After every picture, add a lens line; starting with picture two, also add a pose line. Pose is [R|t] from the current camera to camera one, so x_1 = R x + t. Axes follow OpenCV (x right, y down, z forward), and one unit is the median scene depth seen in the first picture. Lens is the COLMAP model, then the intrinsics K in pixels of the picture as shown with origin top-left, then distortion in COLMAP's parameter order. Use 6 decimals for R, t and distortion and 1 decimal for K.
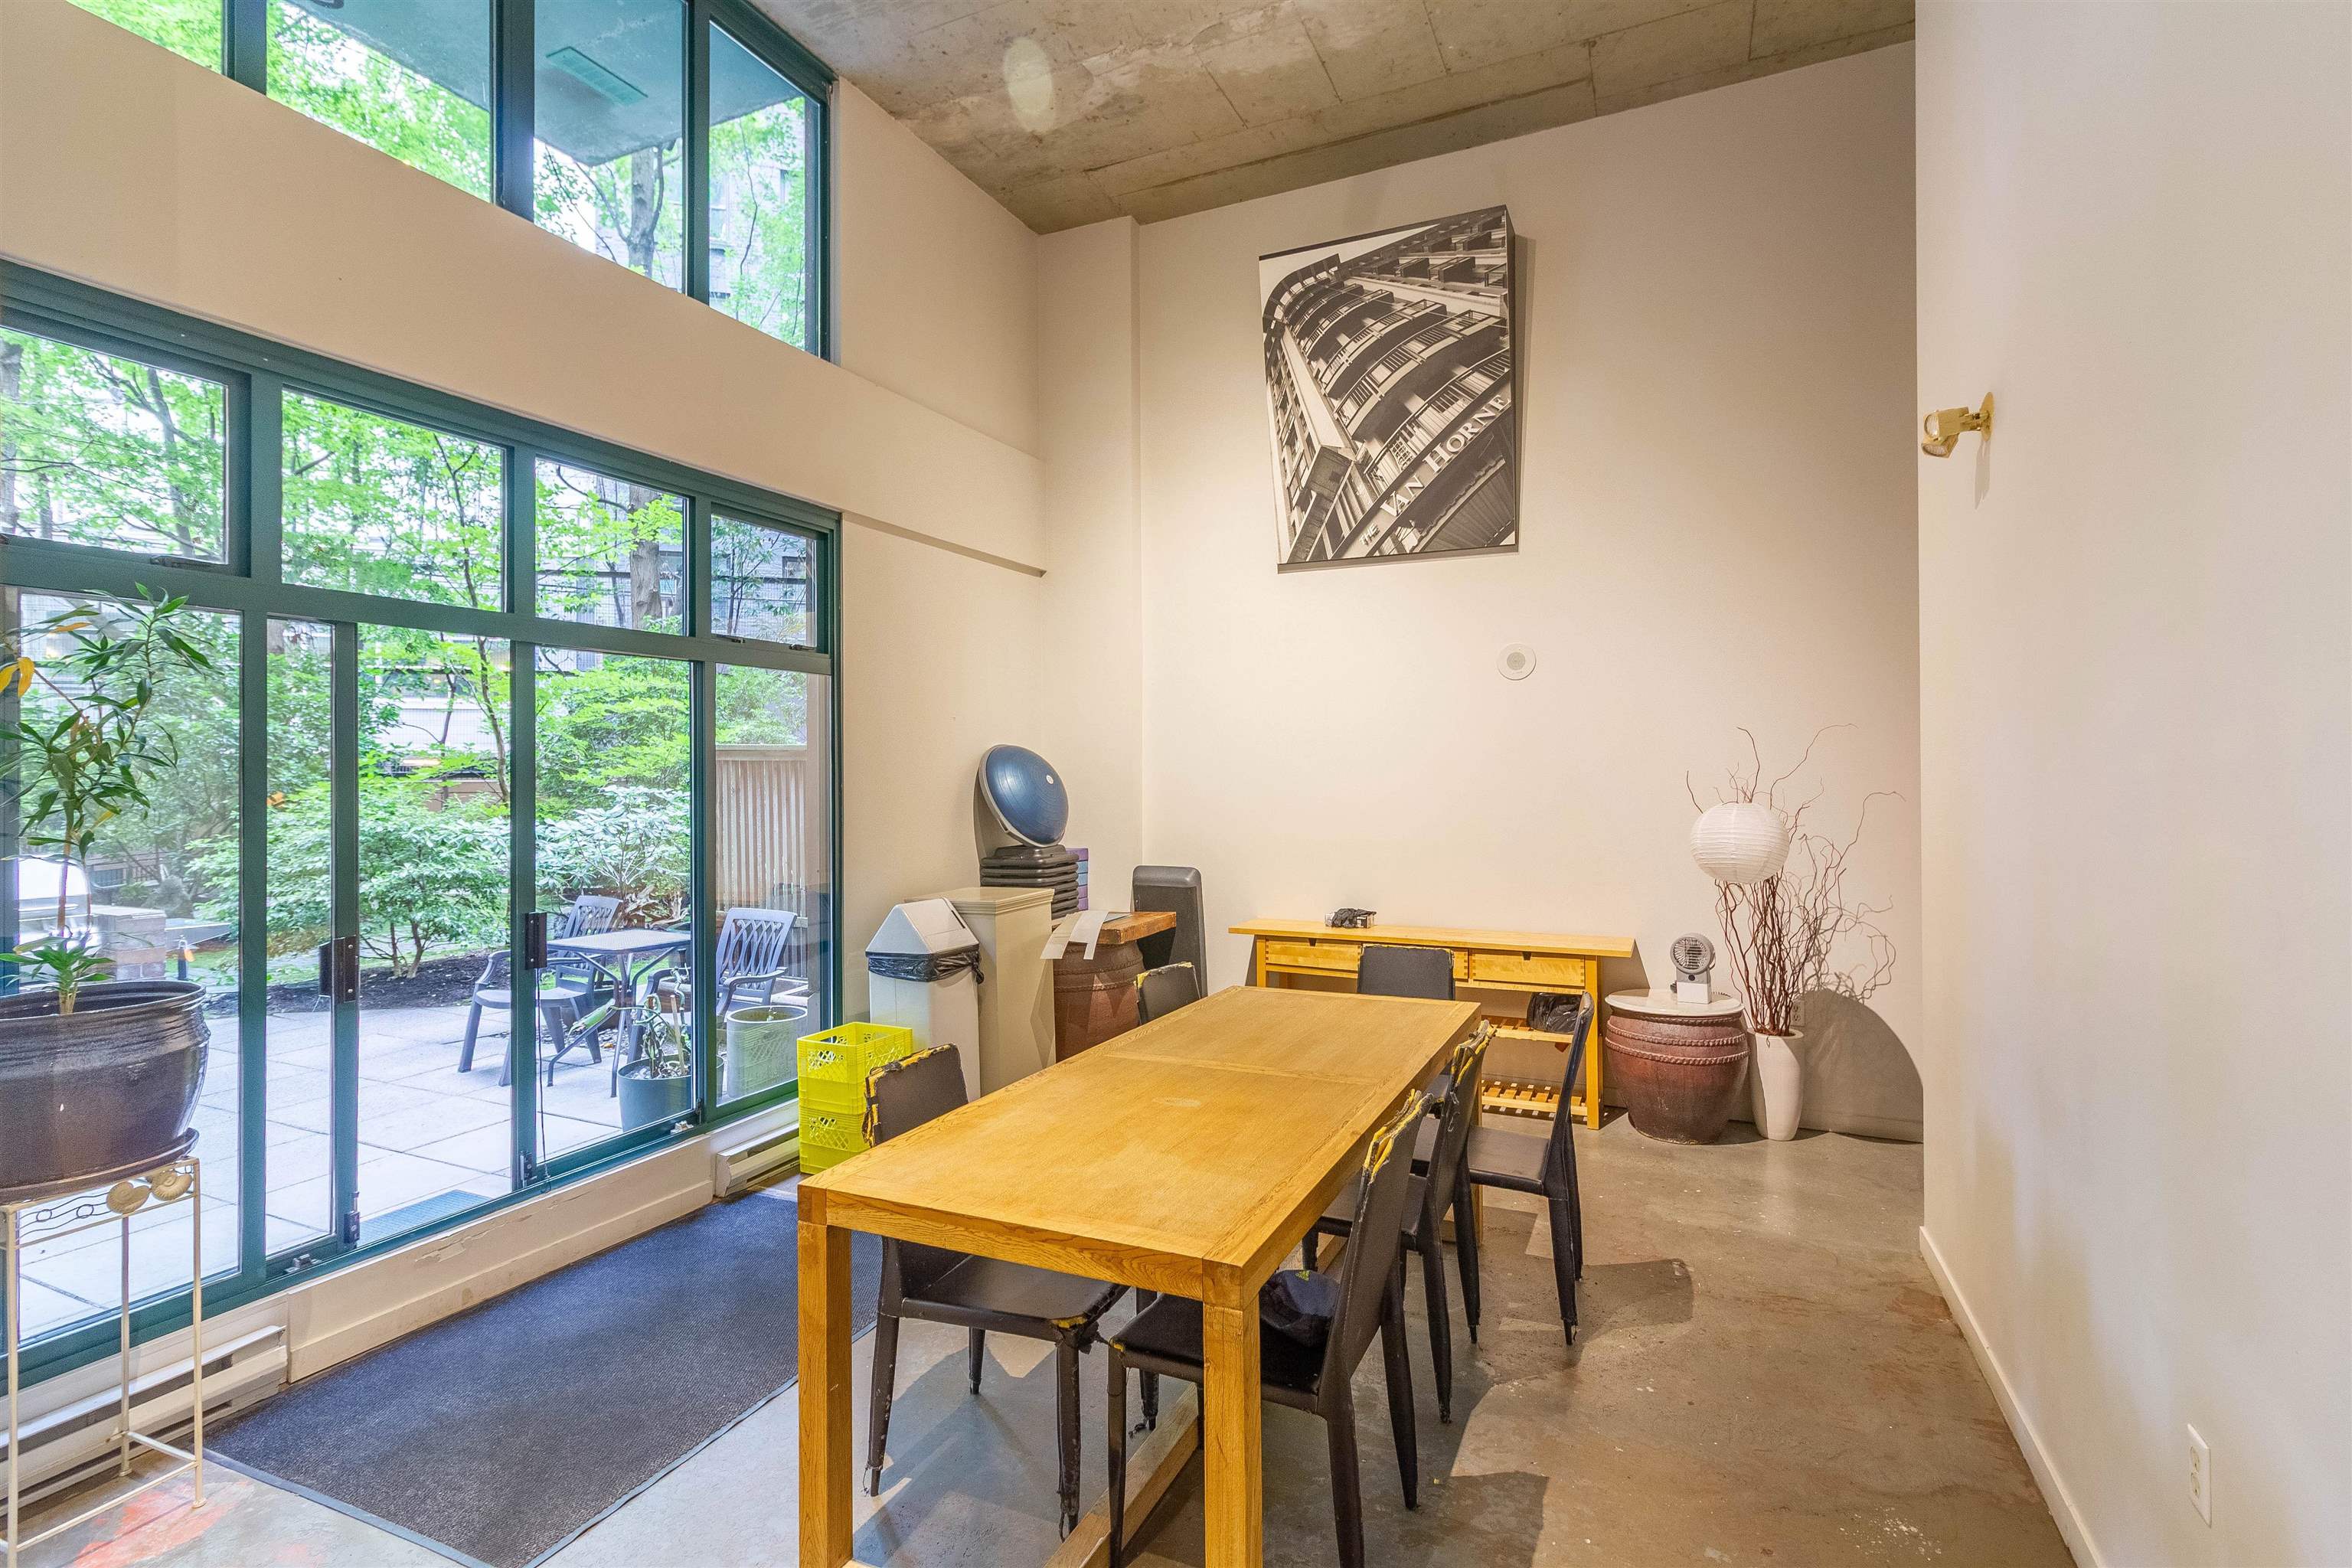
lens RADIAL K [[1082.7, 0, 1187.0], [0, 1082.7, 763.1], [0, 0, 1]] dist [0.000174, 0.000792]
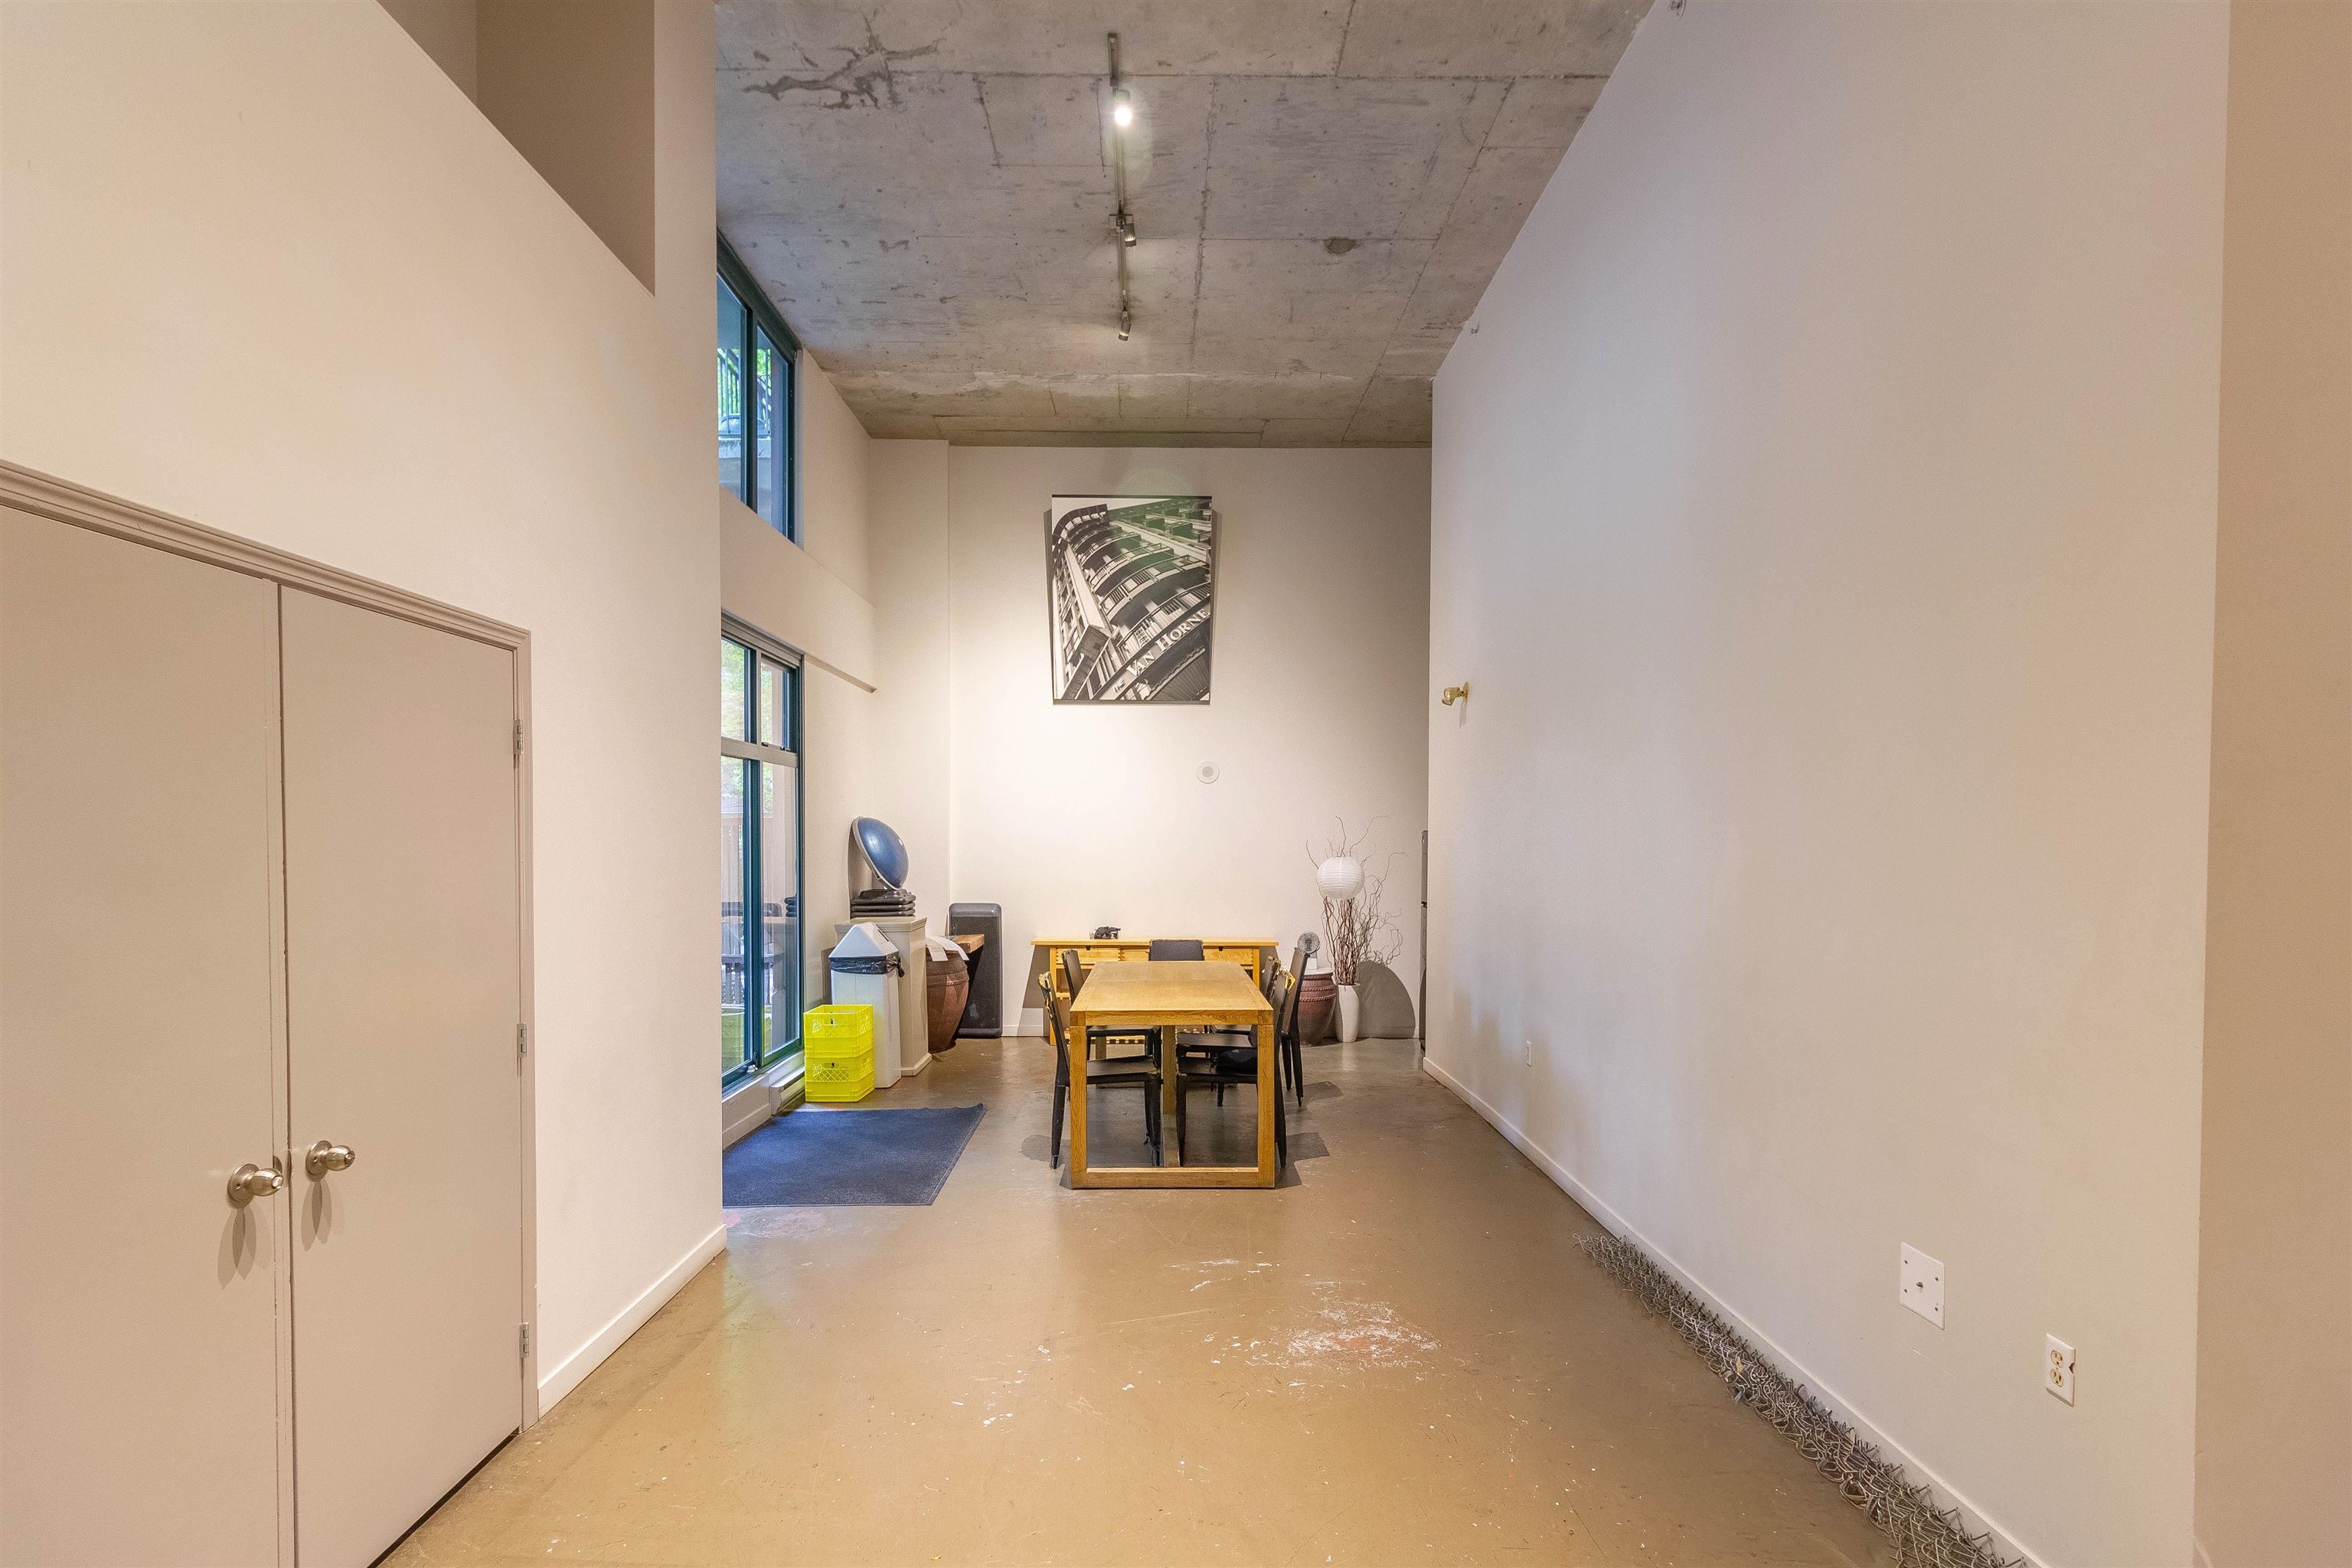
lens RADIAL K [[1081.7, 0, 1142.7], [0, 1081.7, 858.2], [0, 0, 1]] dist [-0.000139, -0.000003]
pose [[0.916415, 0.002628, 0.400221, -0.431887], [-0.012479, 0.999680, 0.022008, 0.001066], [-0.400035, -0.025163, 0.916154, -0.451892]]
